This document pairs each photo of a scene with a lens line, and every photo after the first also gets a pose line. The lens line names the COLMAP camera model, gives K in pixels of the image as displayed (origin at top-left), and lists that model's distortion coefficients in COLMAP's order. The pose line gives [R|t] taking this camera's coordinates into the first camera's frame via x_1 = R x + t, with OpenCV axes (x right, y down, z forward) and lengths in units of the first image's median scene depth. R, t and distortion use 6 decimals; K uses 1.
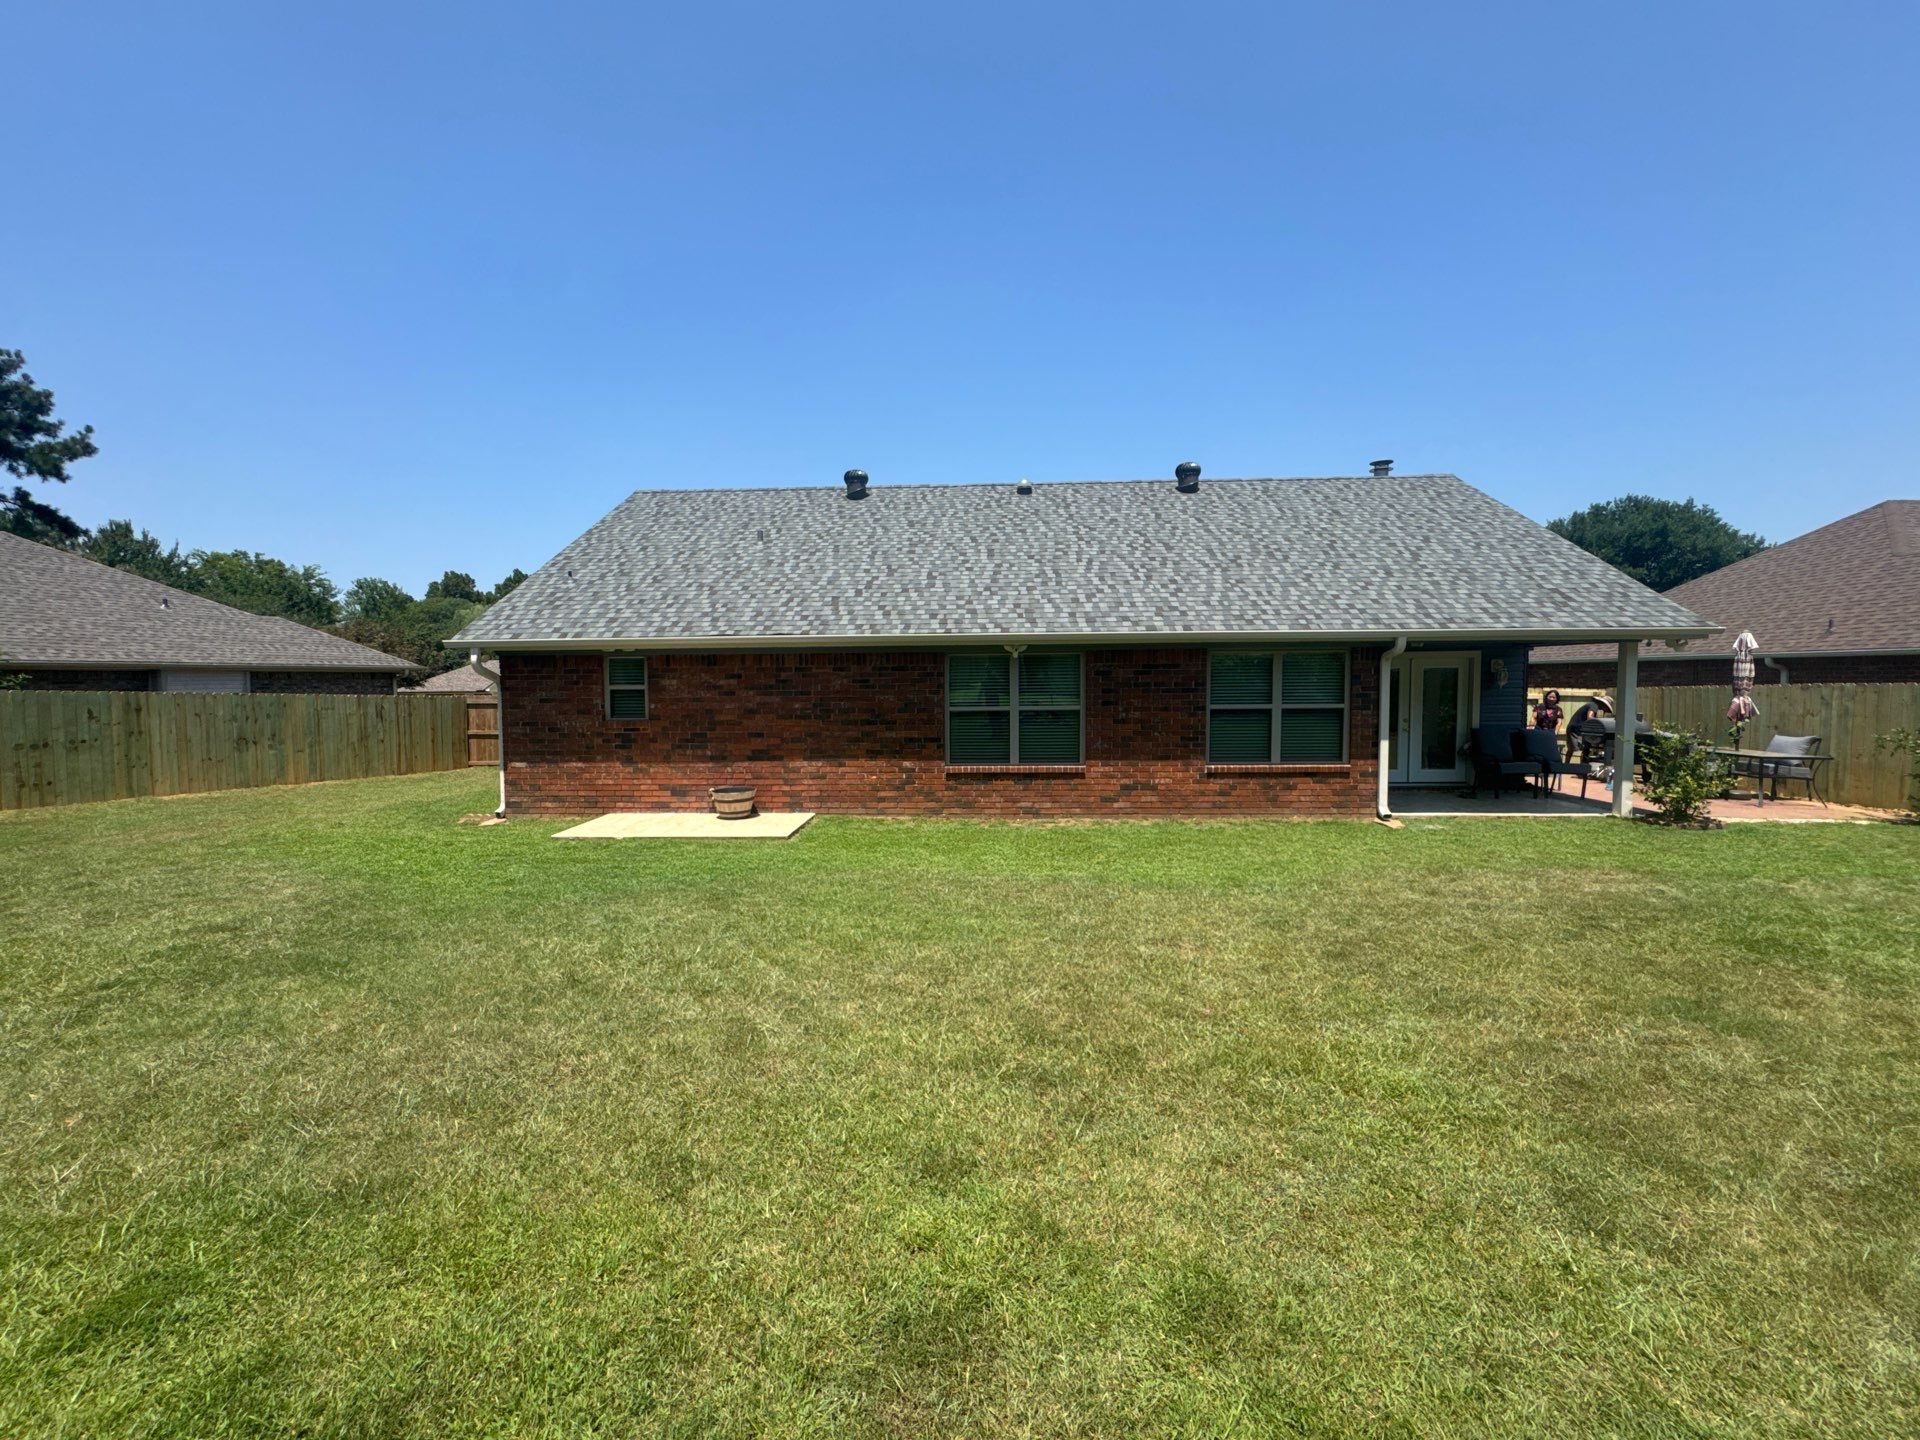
lens RADIAL K [[771.4, 0, 960.0], [0, 771.4, 720.0], [0, 0, 1]] dist [-0.002248, -0.000149]
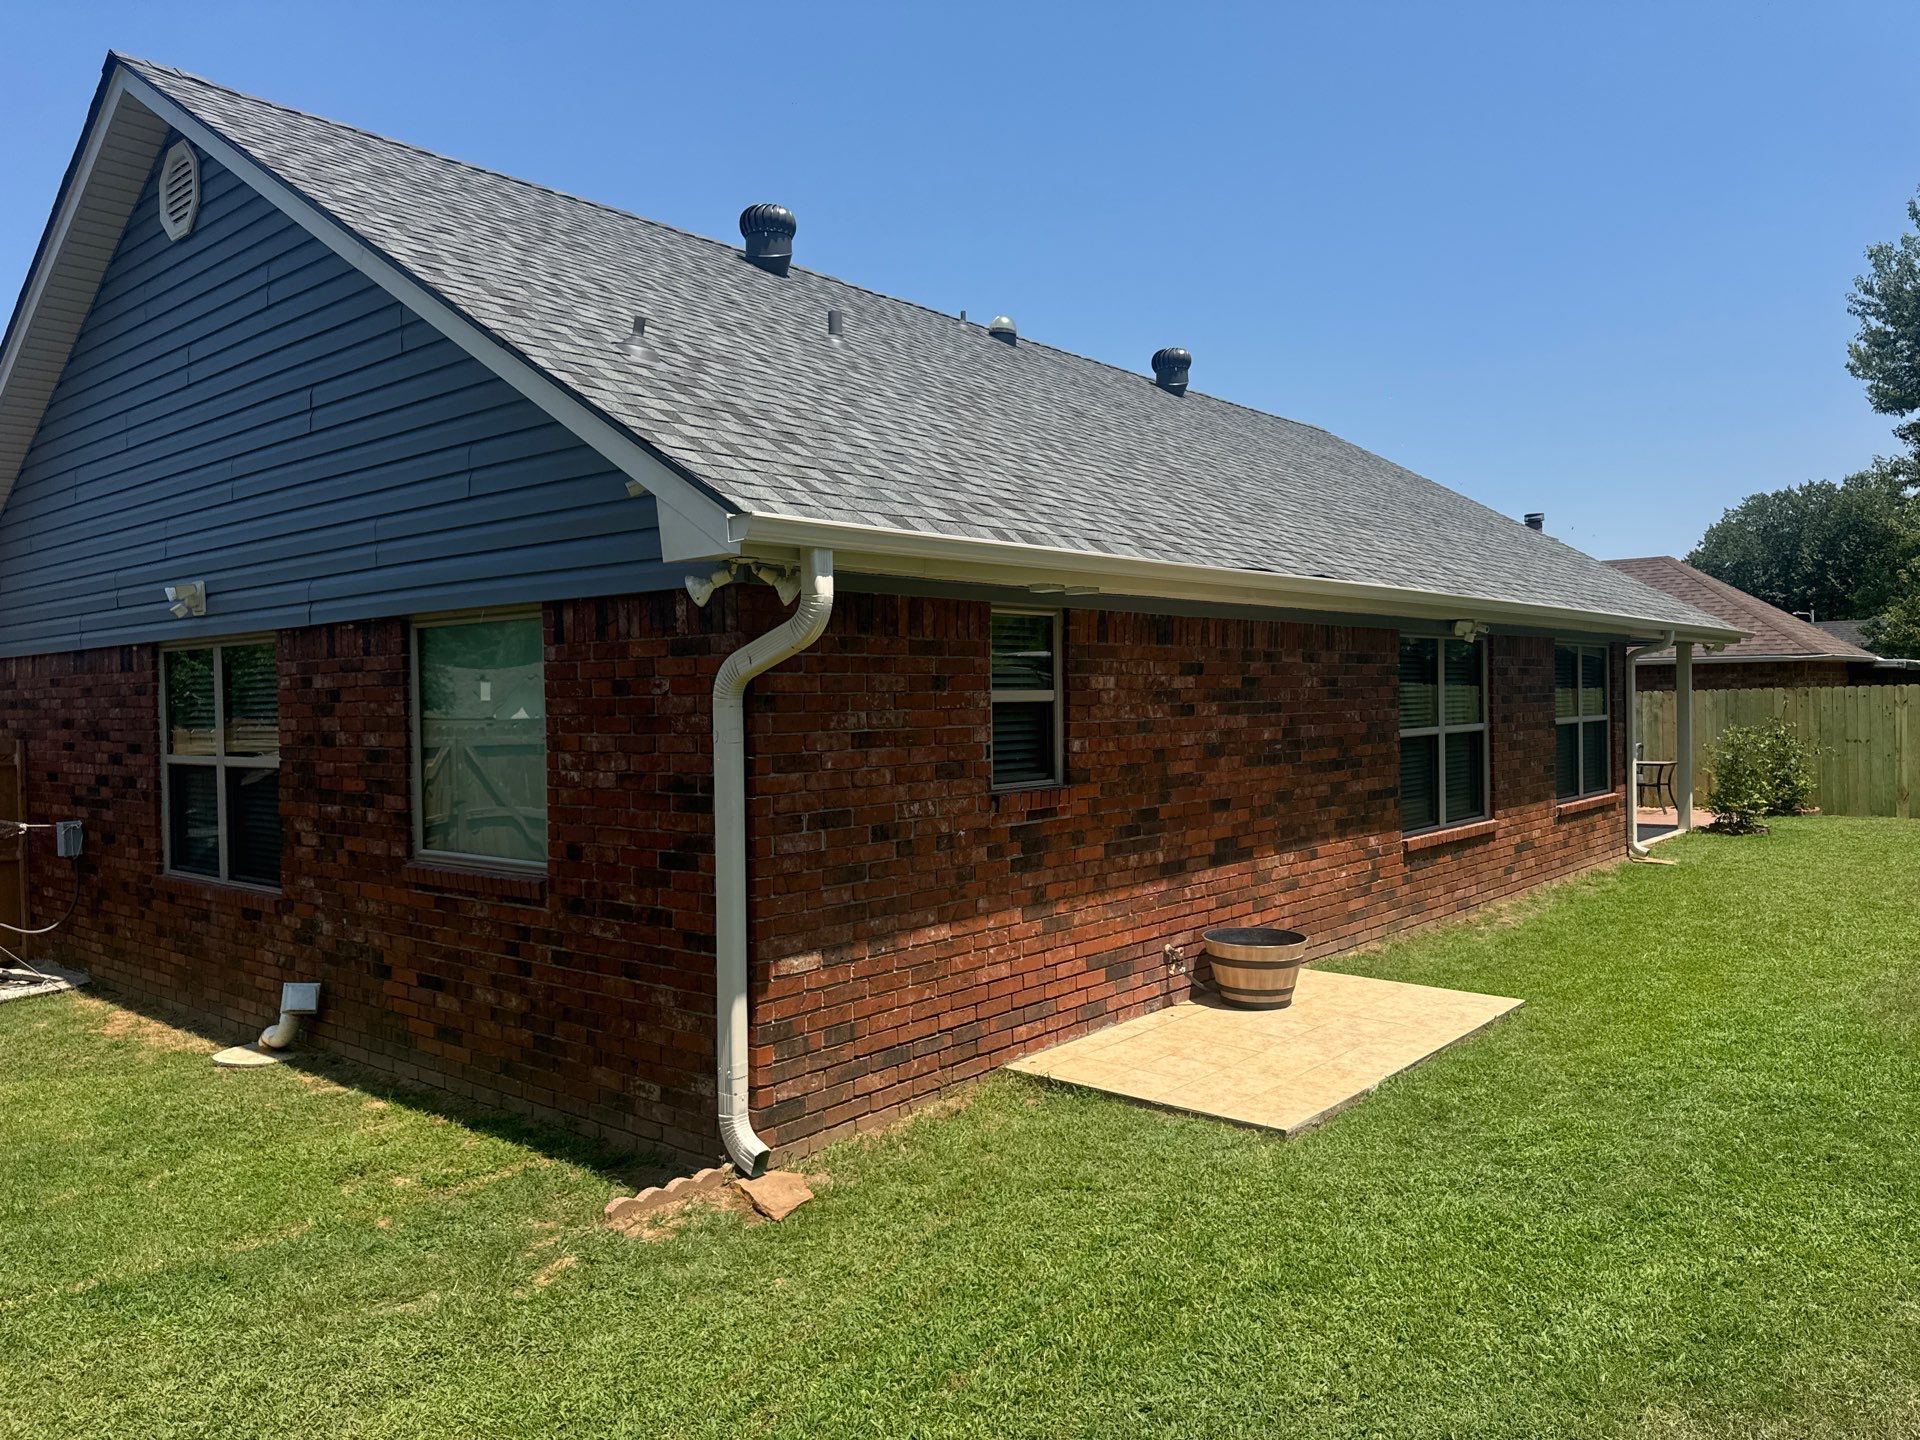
lens RADIAL K [[1345.0, 0, 973.2], [0, 1345.0, 697.0], [0, 0, 1]] dist [0.091923, -0.134117]
pose [[0.612003, -0.002805, 0.790850, -0.946849], [0.051616, 0.998003, -0.036404, -0.020496], [-0.789169, 0.063100, 0.610926, 0.641798]]
